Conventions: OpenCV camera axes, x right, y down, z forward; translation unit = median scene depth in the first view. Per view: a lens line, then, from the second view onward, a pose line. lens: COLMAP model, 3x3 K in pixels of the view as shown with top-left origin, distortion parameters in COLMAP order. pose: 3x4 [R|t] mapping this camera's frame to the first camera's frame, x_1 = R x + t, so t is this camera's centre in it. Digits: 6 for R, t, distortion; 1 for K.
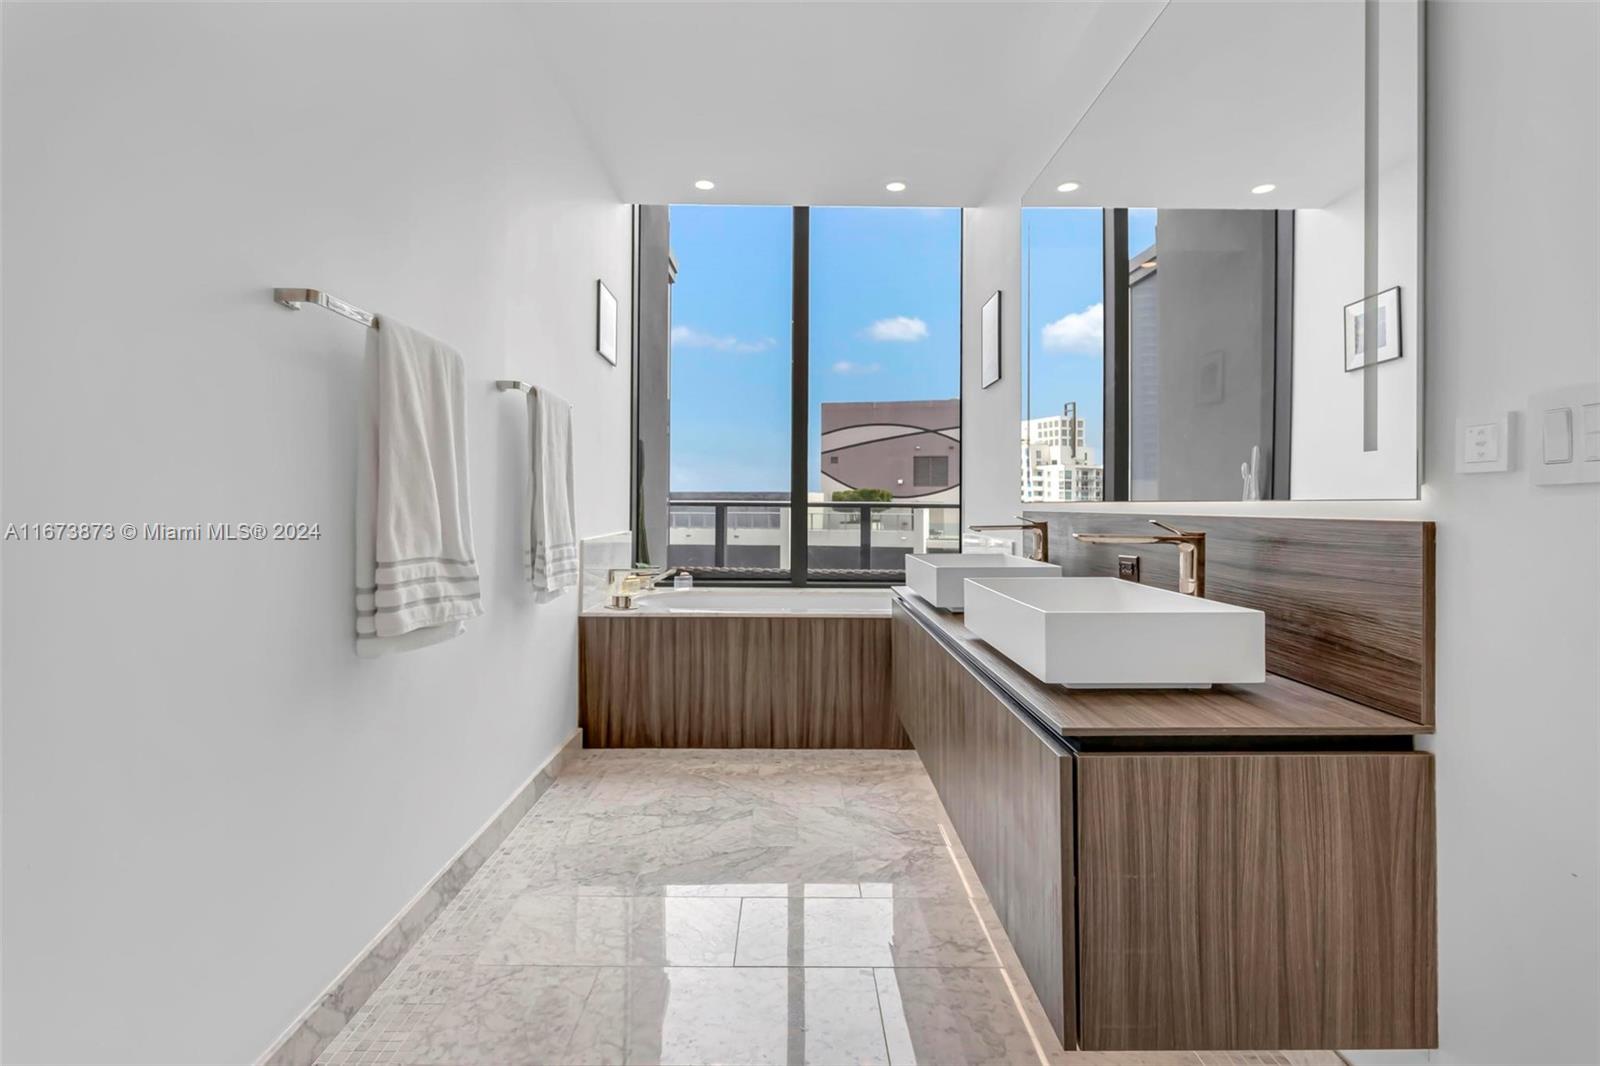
lens RADIAL K [[798.2, 0, 792.3], [0, 798.2, 510.4], [0, 0, 1]] dist [0.004035, 0.000485]
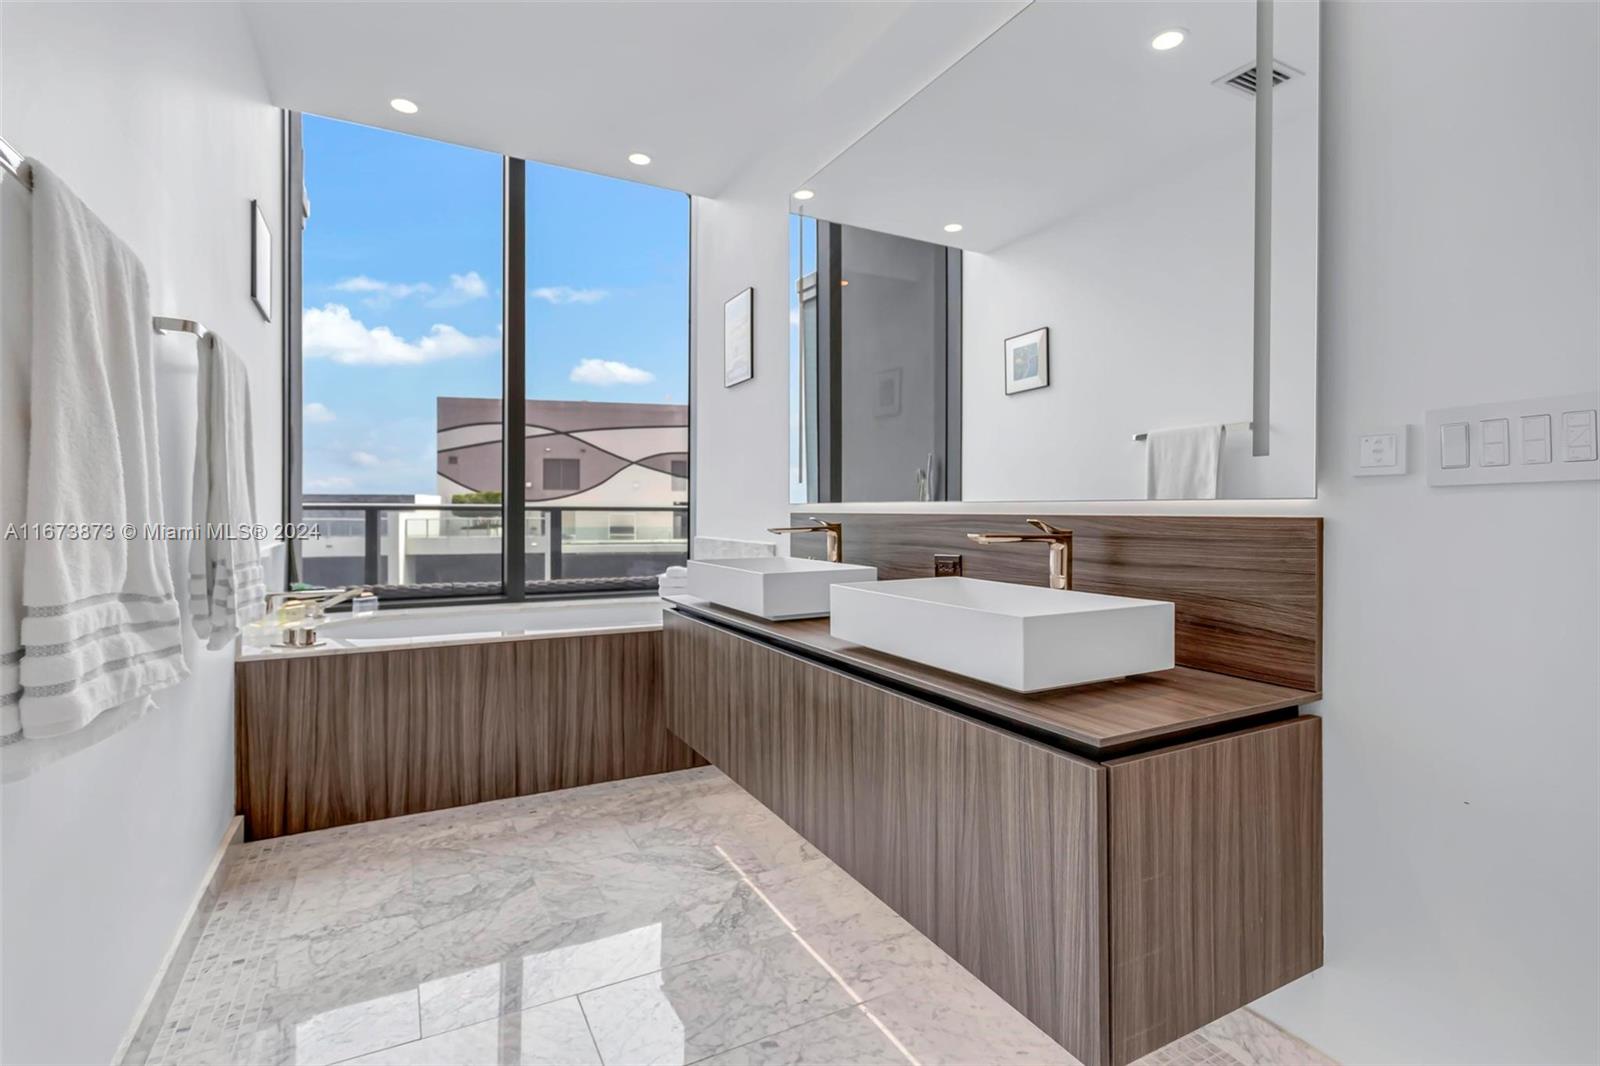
lens RADIAL K [[787.5, 0, 802.5], [0, 787.5, 522.7], [0, 0, 1]] dist [0.007610, -0.001240]
pose [[0.881077, -0.011199, 0.472841, -0.175874], [0.006123, 0.999906, 0.012273, 0.001275], [-0.472934, -0.007918, 0.881062, 0.148379]]
